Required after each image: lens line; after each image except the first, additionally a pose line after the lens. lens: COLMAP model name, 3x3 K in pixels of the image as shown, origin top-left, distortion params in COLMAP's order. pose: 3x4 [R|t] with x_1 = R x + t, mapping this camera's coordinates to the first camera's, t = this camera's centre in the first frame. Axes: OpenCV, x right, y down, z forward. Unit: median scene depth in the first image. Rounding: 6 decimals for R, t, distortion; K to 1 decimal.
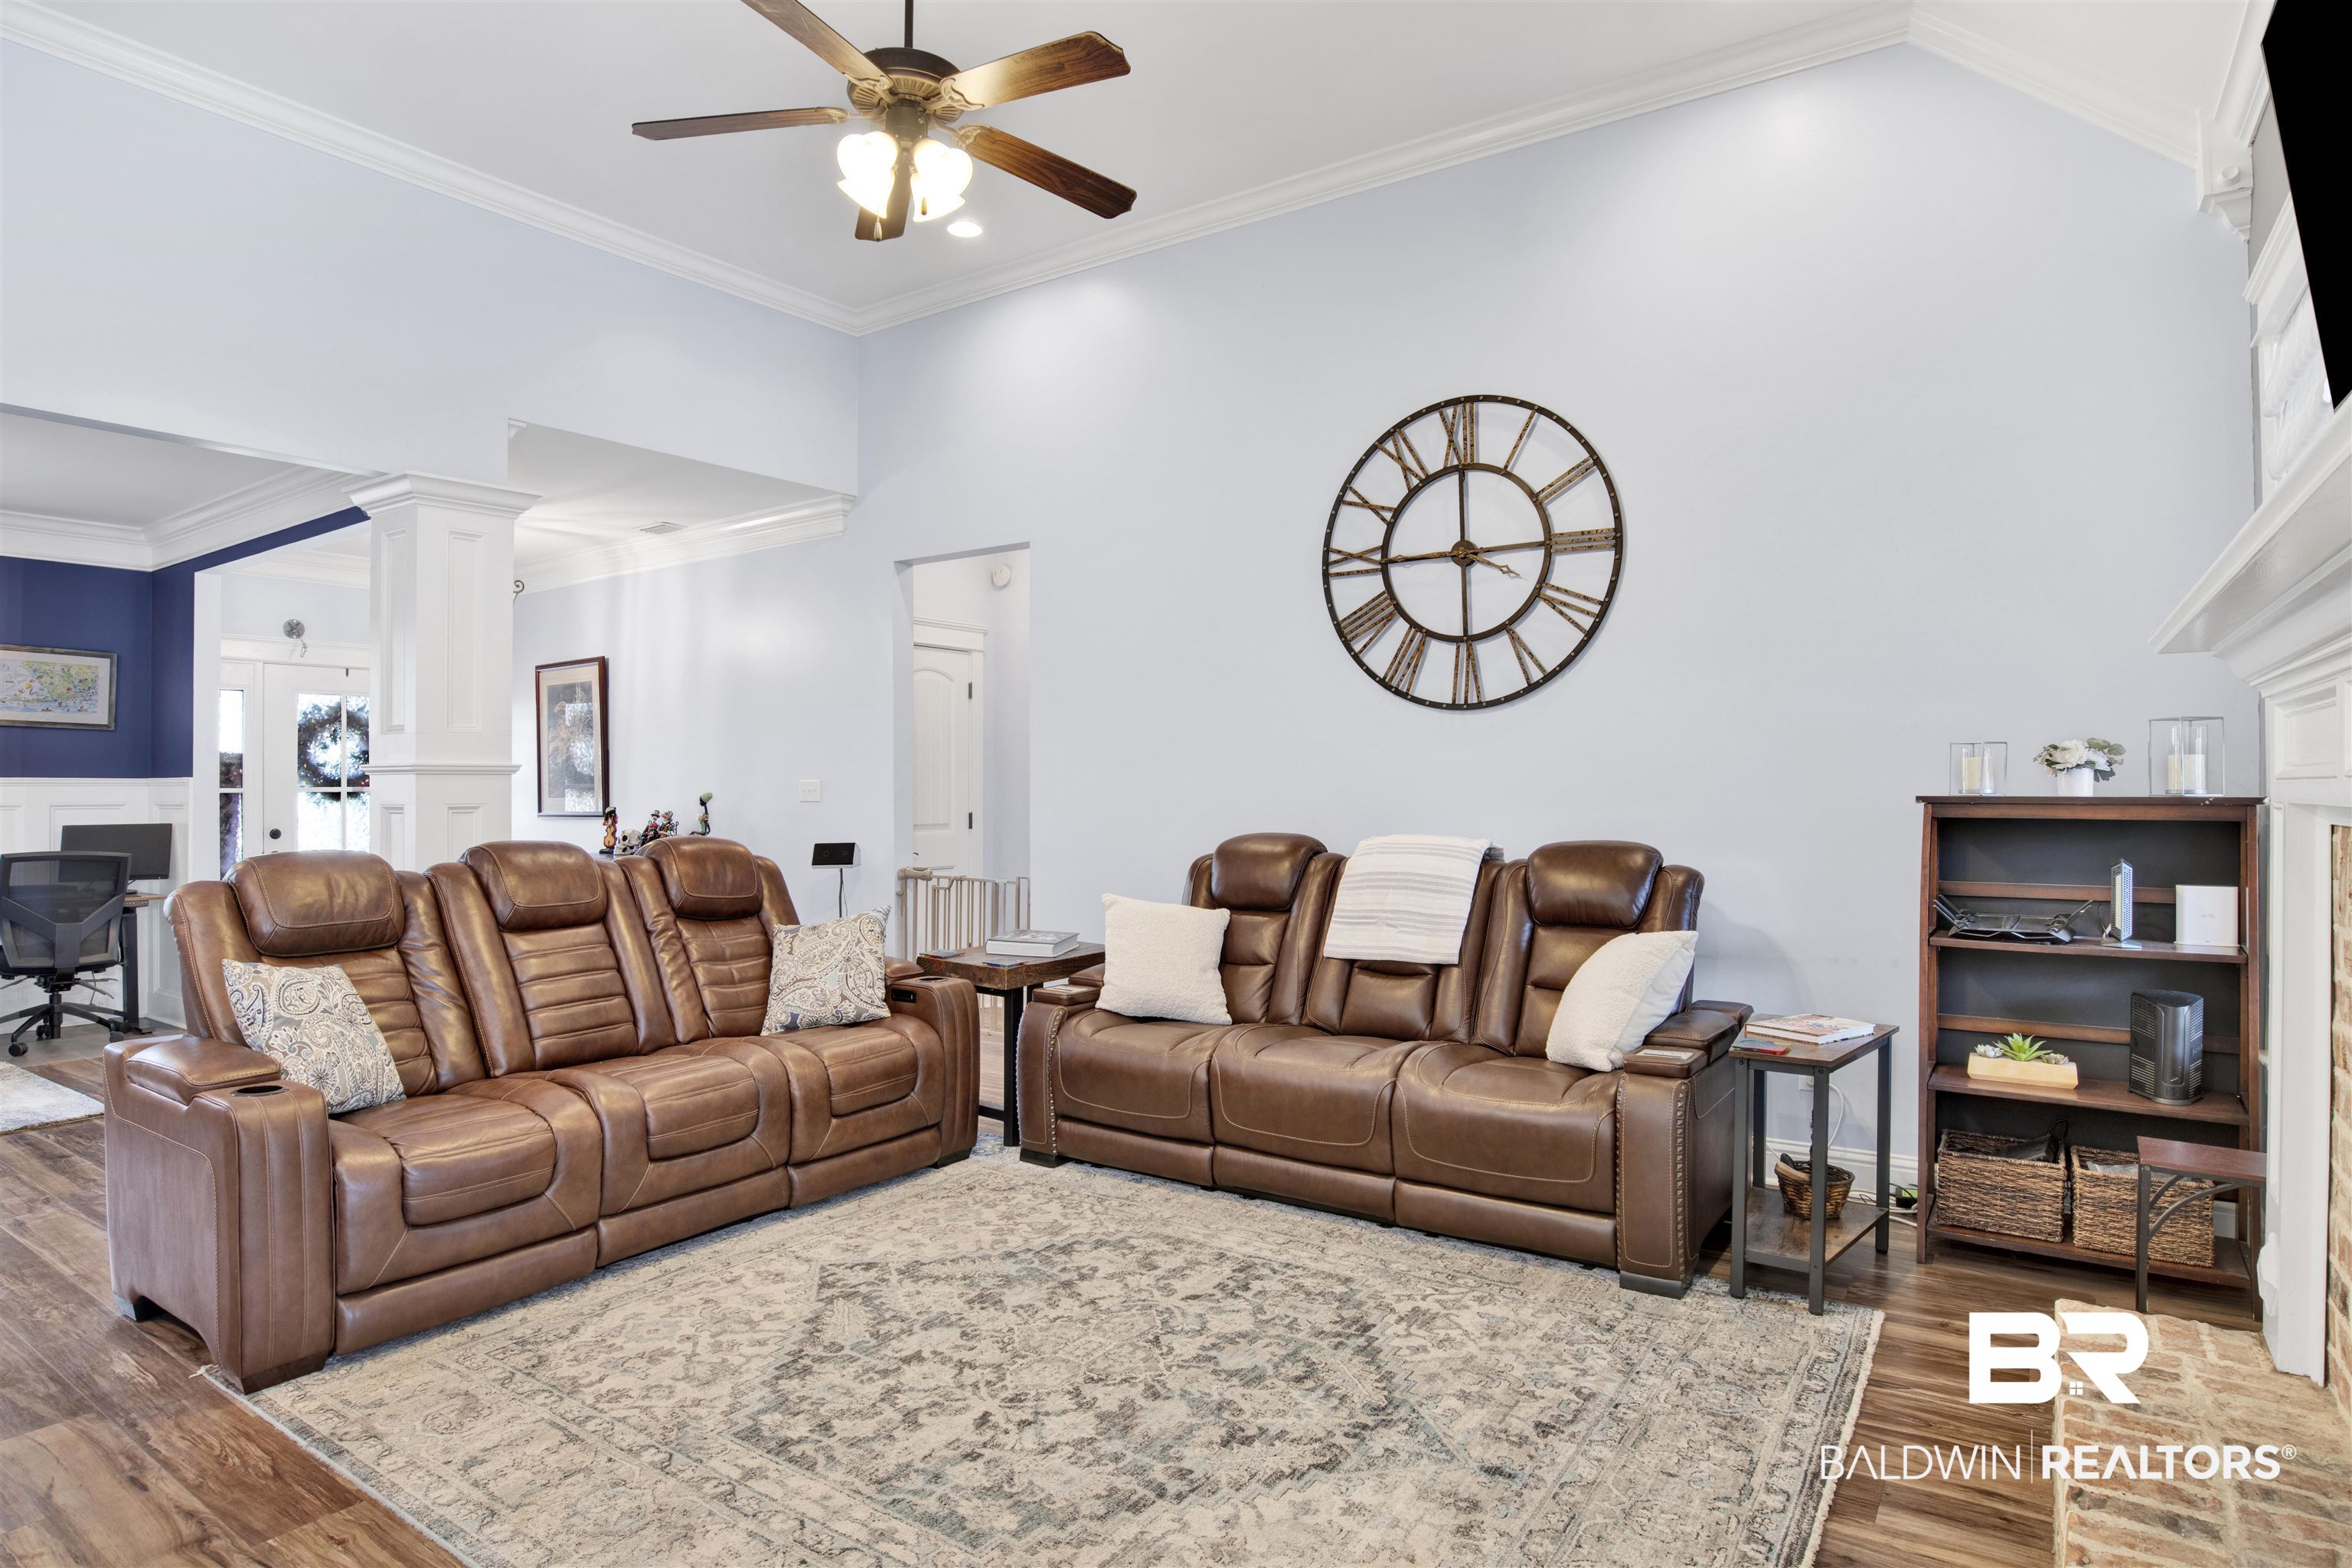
lens RADIAL K [[1287.9, 0, 1252.5], [0, 1287.9, 783.4], [0, 0, 1]] dist [-0.054336, 0.013263]
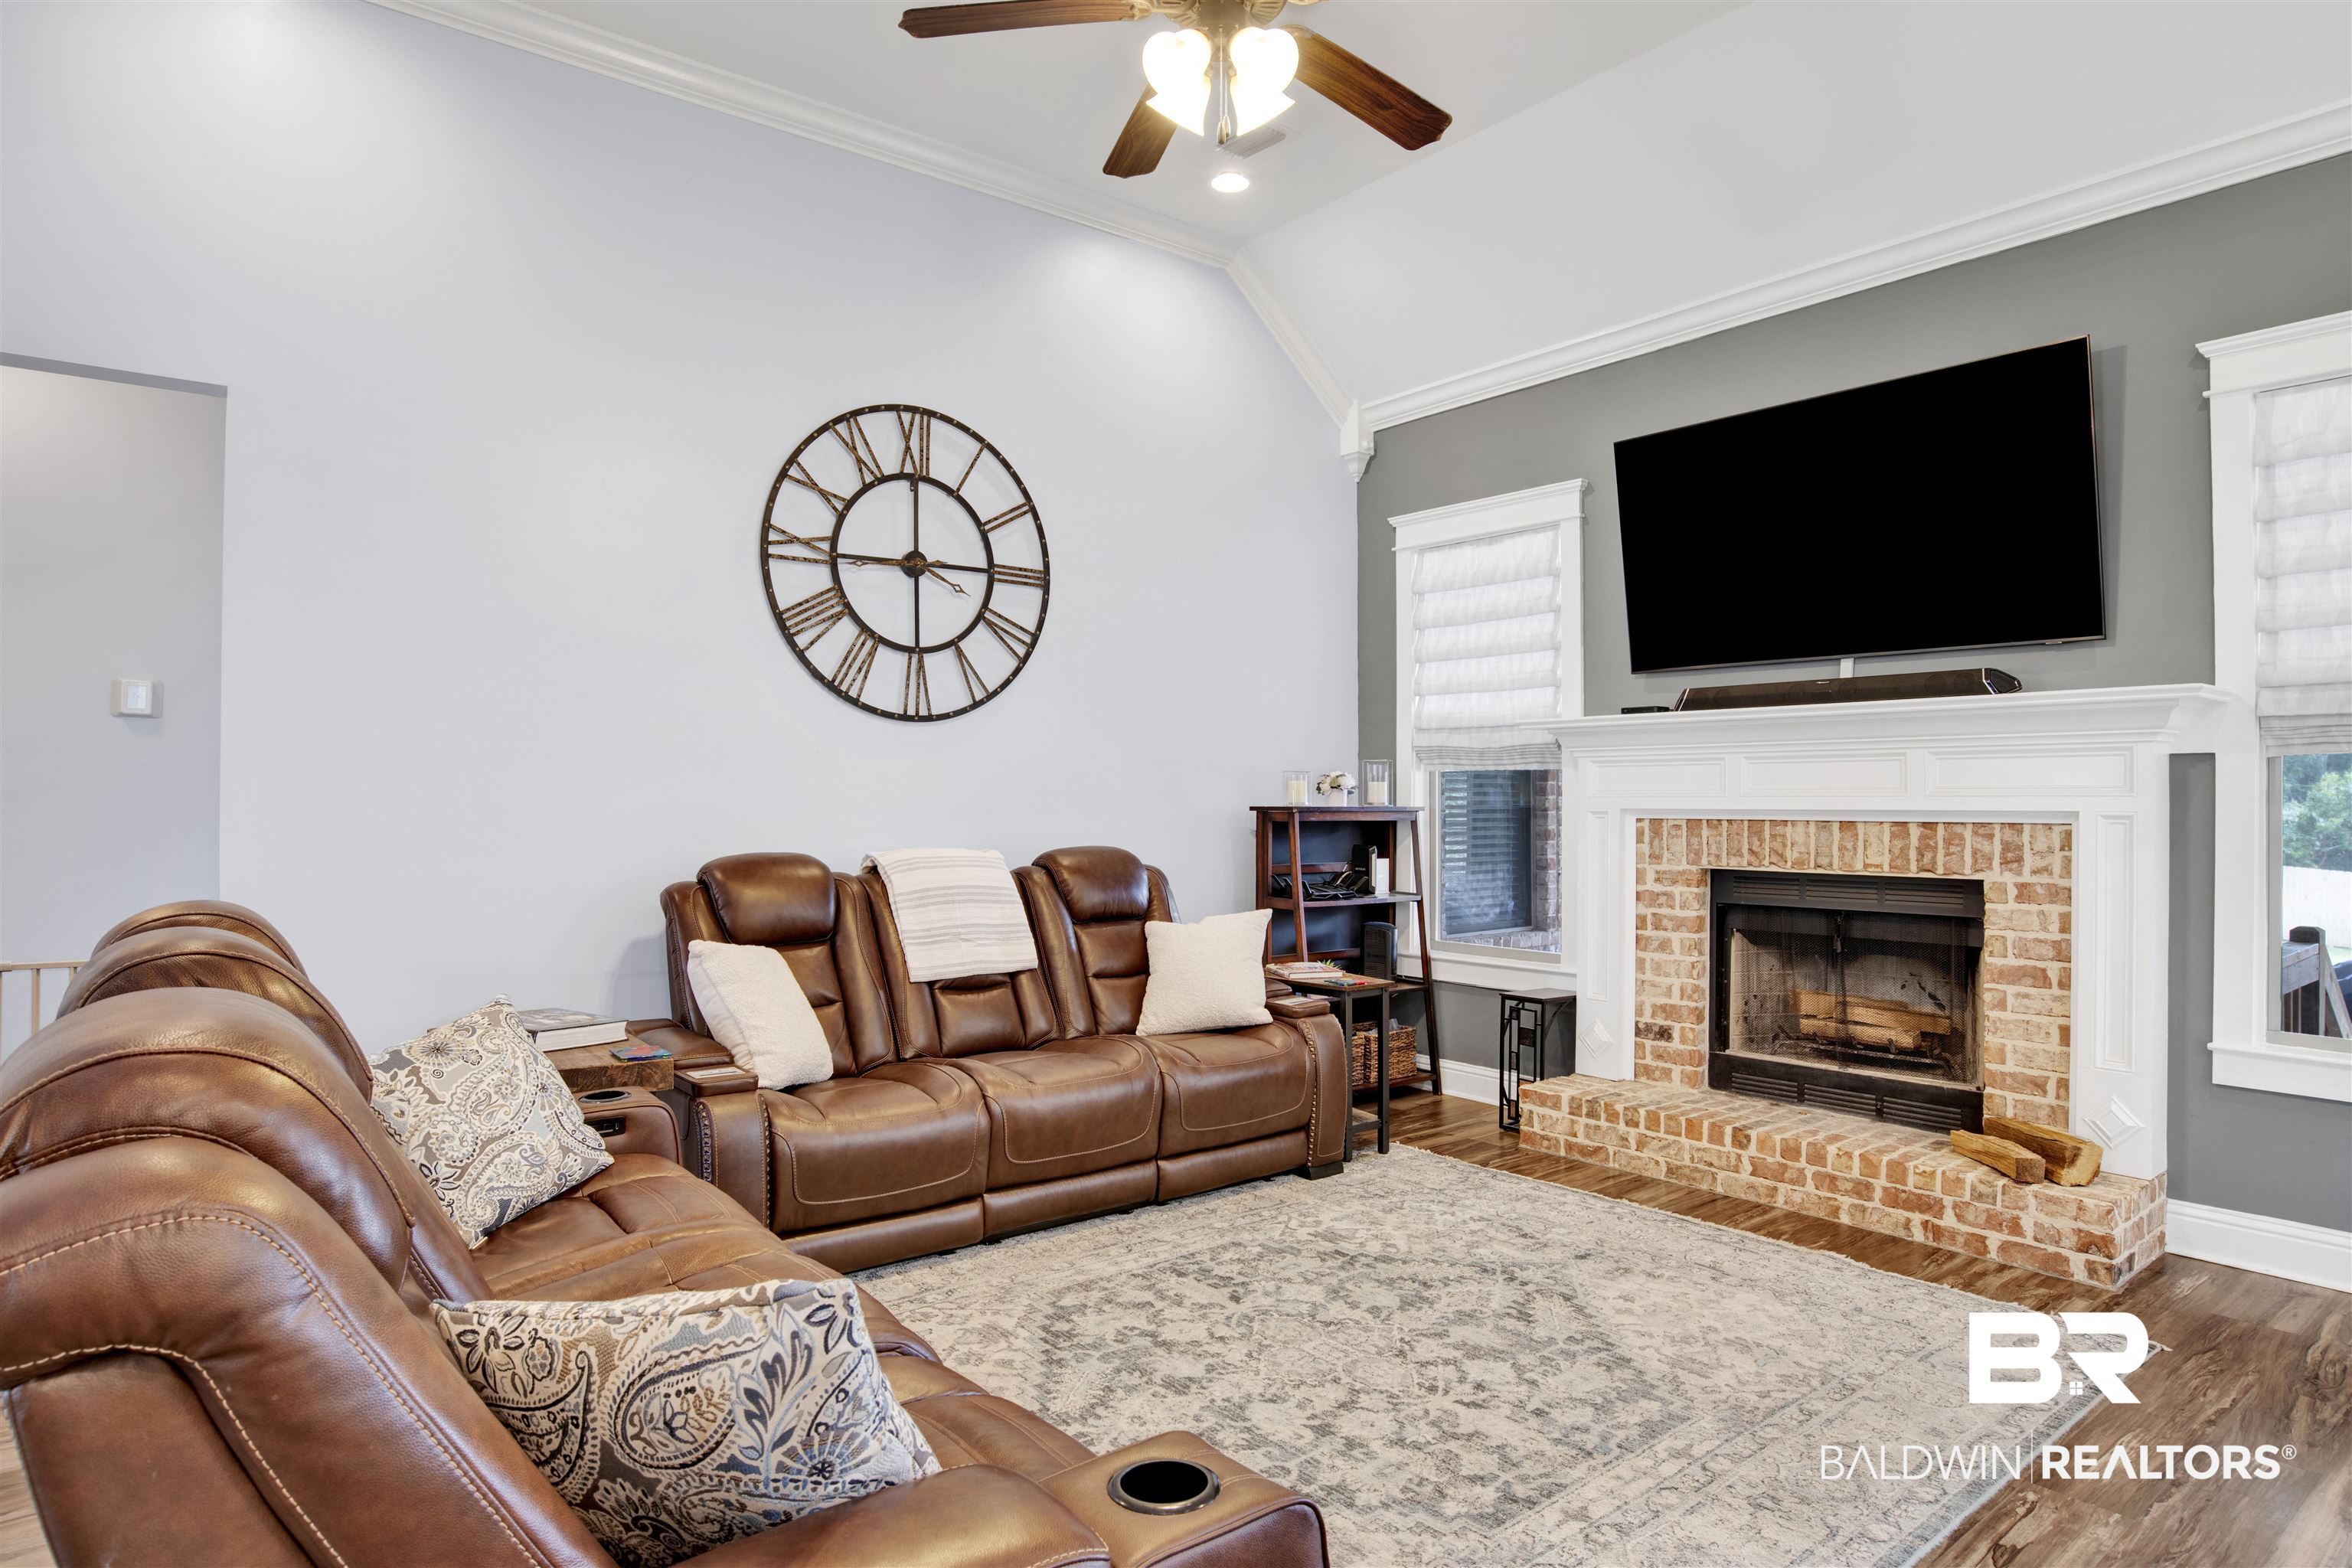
lens RADIAL K [[1272.2, 0, 1177.7], [0, 1272.2, 794.0], [0, 0, 1]] dist [-0.059283, 0.017881]
pose [[0.340042, 0.006705, 0.940386, -0.724164], [-0.000553, 0.999976, -0.006930, 0.005637], [-0.940410, 0.001836, 0.340038, 0.503646]]
